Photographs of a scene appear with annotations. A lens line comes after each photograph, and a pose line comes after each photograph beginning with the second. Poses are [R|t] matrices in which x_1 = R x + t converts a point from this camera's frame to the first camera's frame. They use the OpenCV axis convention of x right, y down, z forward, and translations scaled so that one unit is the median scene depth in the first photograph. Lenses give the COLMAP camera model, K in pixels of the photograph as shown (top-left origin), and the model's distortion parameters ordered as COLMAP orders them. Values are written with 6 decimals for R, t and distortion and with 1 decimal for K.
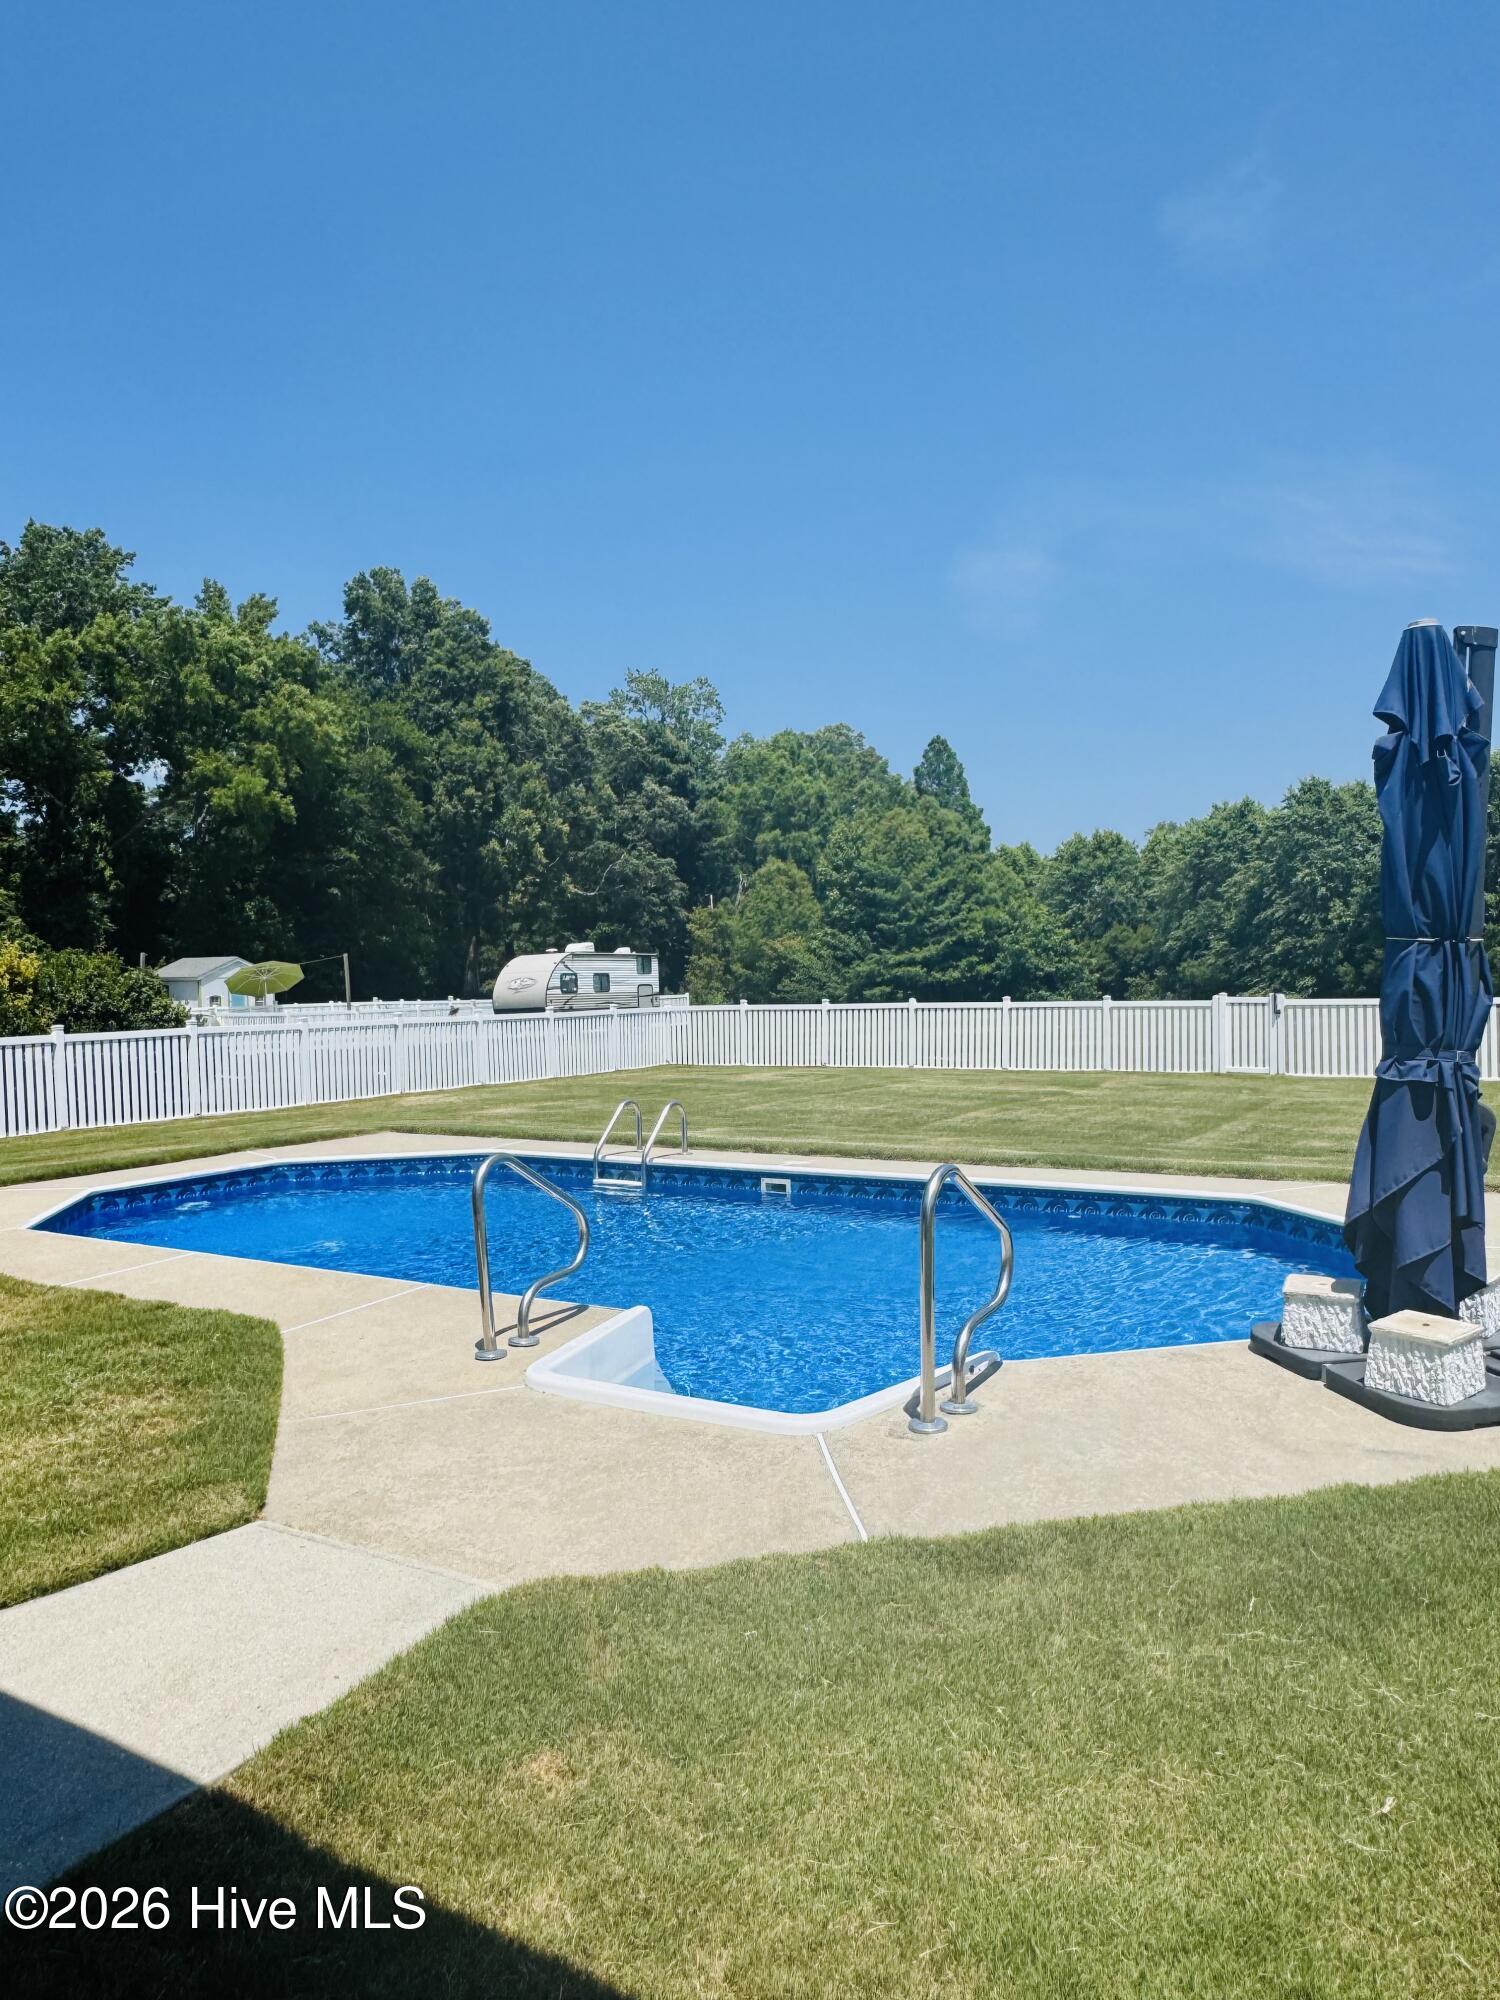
lens RADIAL K [[1340.7, 0, 752.1], [0, 1340.7, 985.7], [0, 0, 1]] dist [-0.008060, 0.005512]
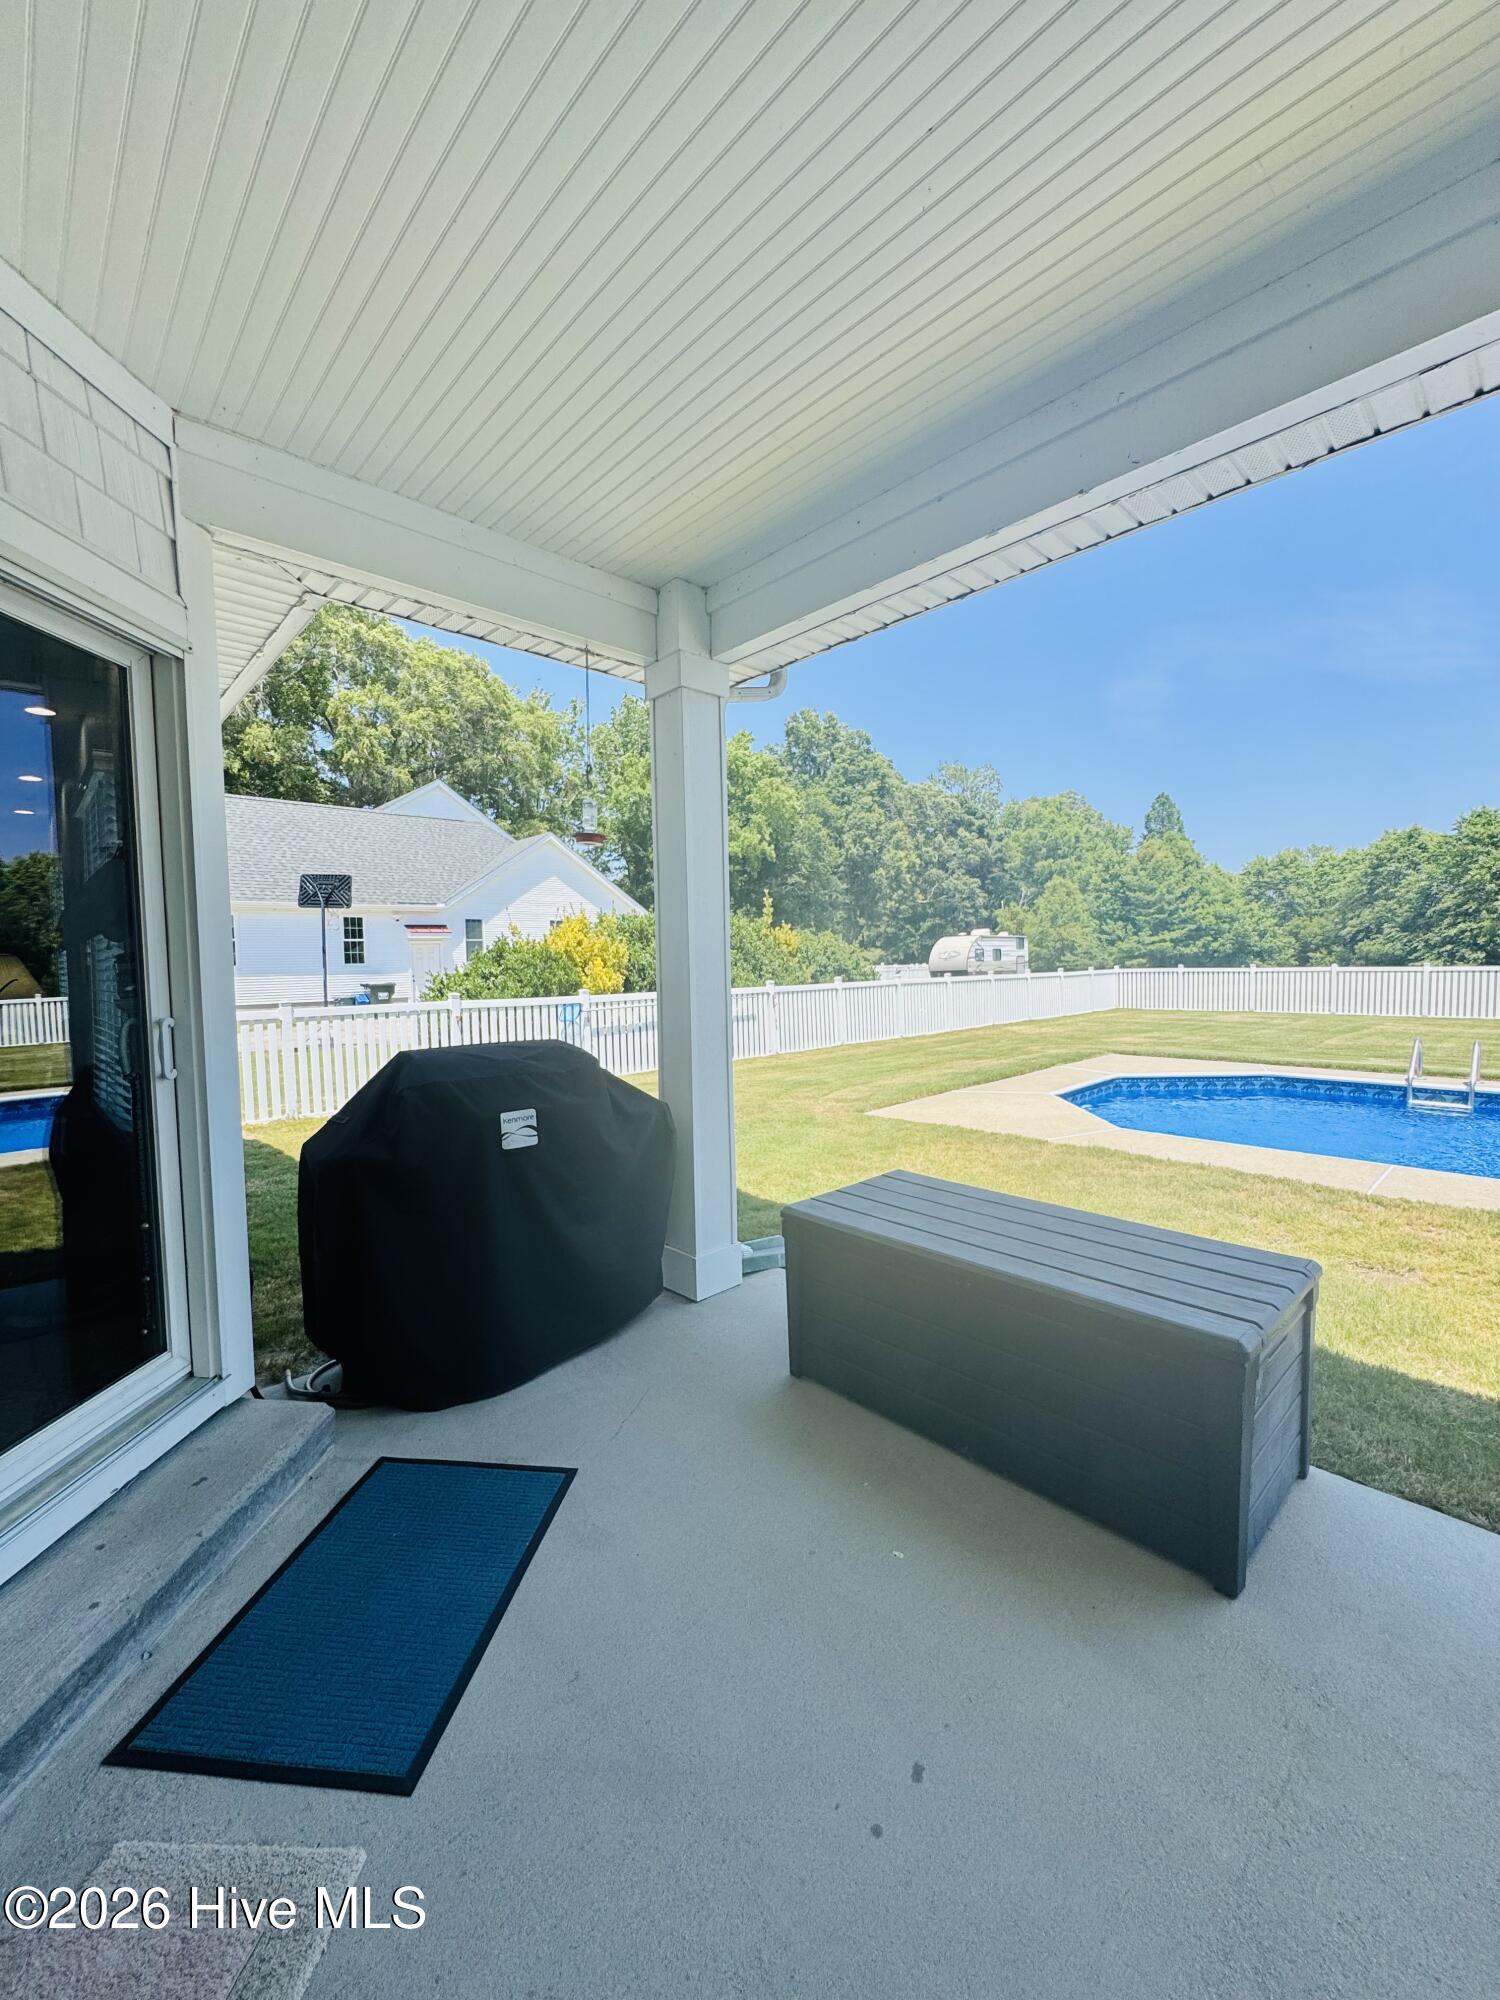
lens RADIAL K [[785.1, 0, 763.1], [0, 785.1, 999.8], [0, 0, 1]] dist [-0.003983, 0.000322]
pose [[0.968282, 0.014385, -0.249445, -0.144791], [-0.001277, 0.998613, 0.052628, 0.002616], [0.249856, -0.050640, 0.966958, 0.033704]]
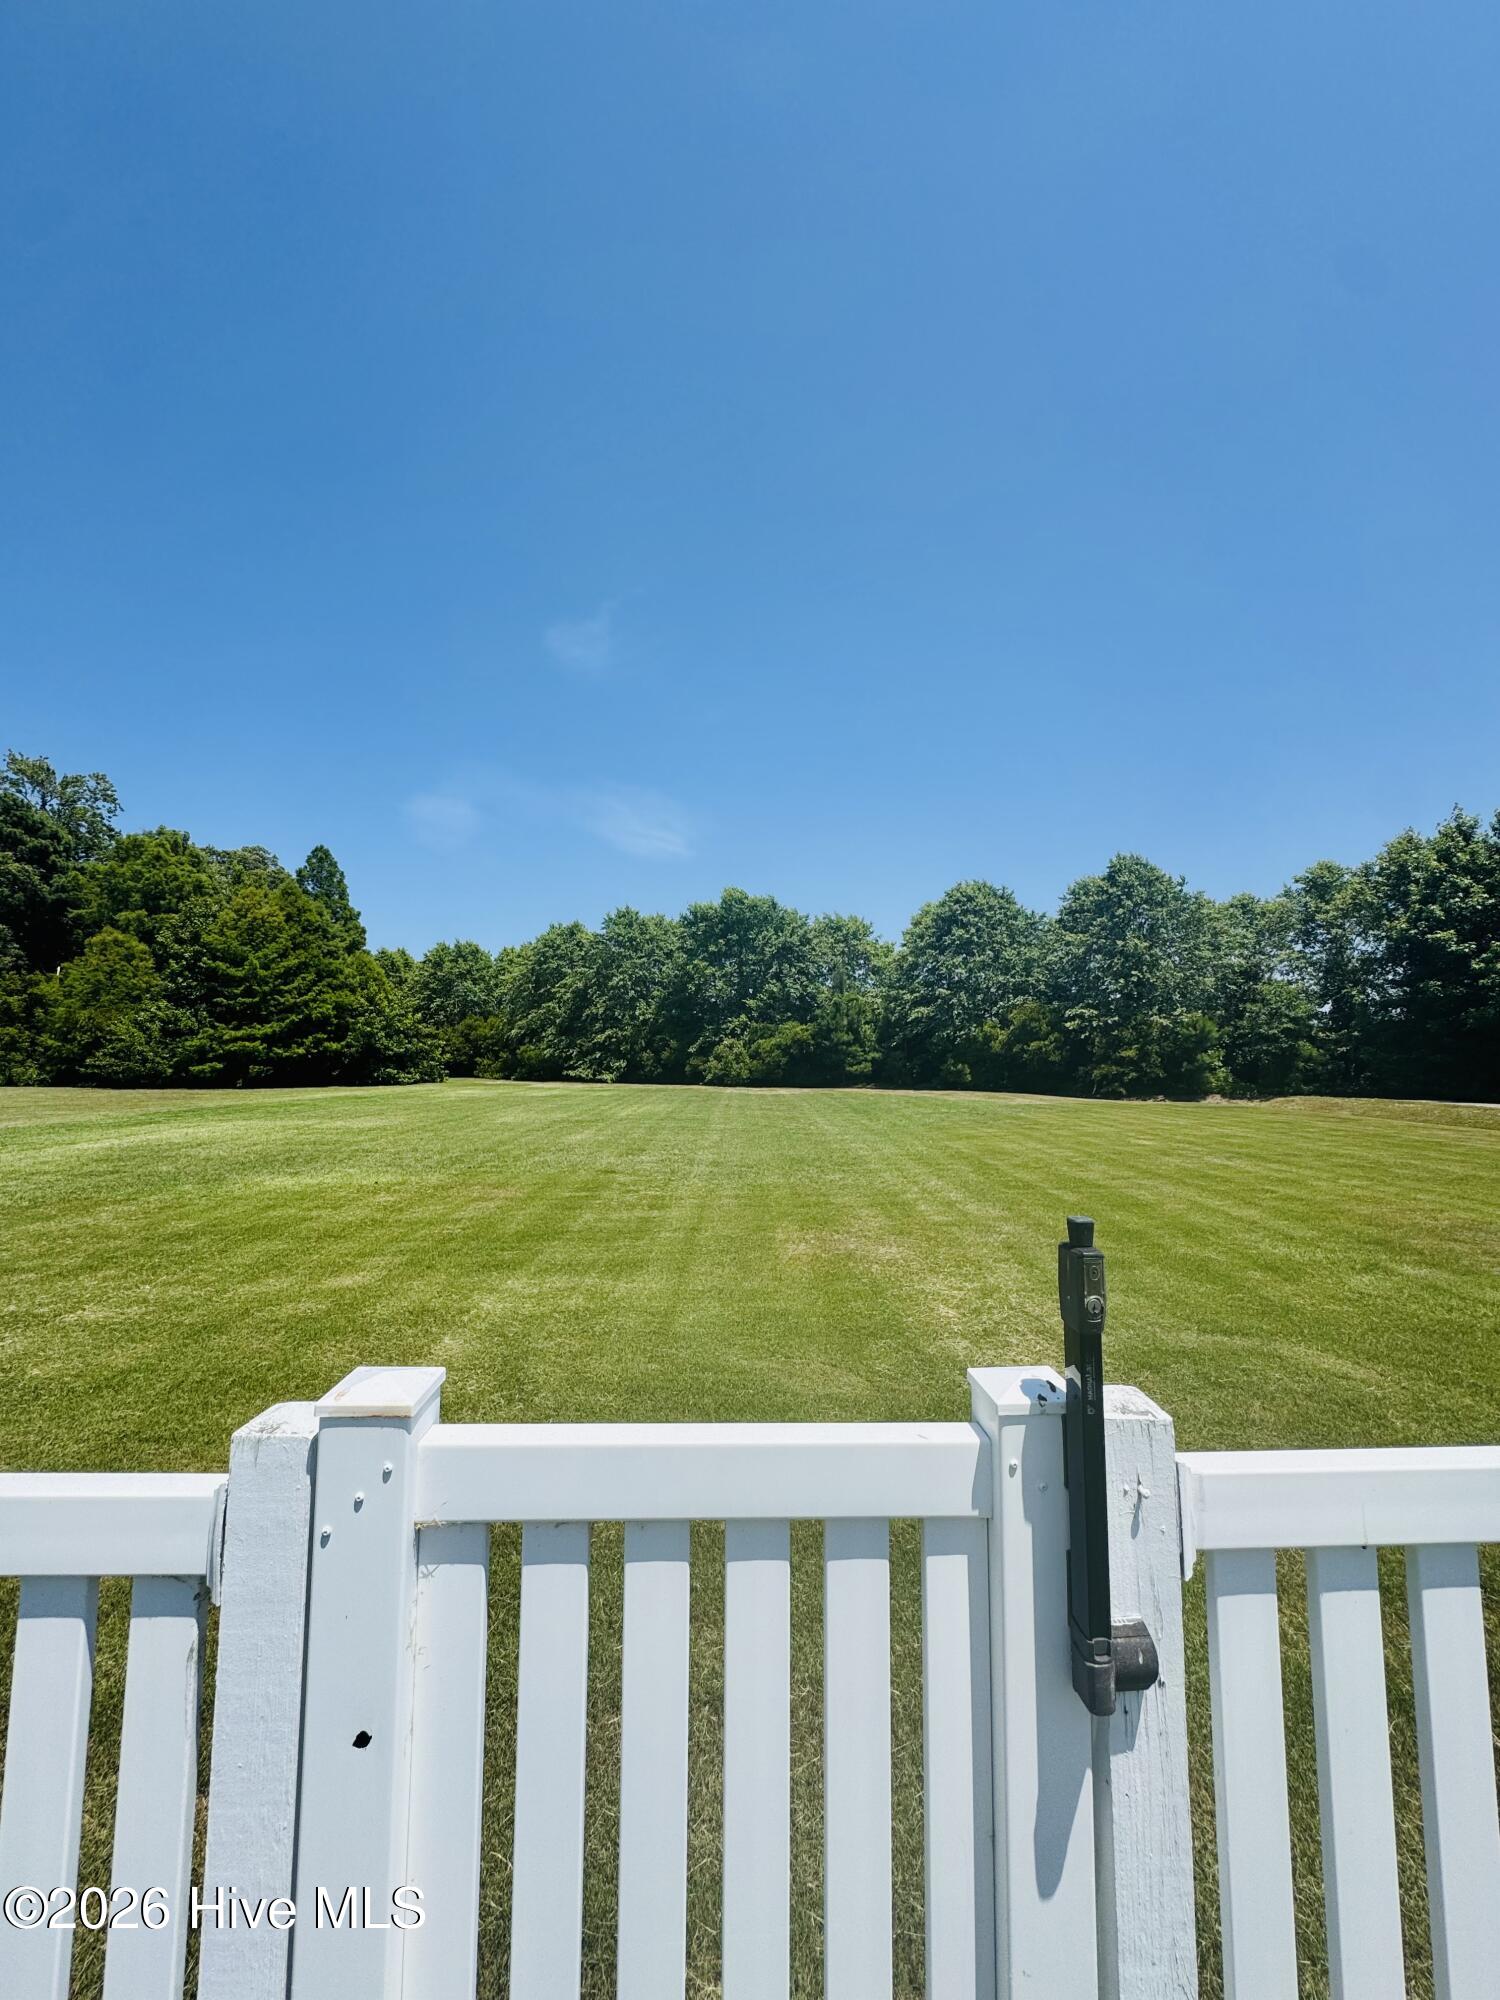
lens RADIAL K [[785.1, 0, 749.9], [0, 785.1, 1017.9], [0, 0, 1]] dist [-0.003983, 0.000322]
pose [[0.836863, 0.047637, 0.545336, 0.168349], [-0.016535, 0.997952, -0.061800, -0.004482], [-0.547163, 0.042701, 0.835936, 0.463308]]
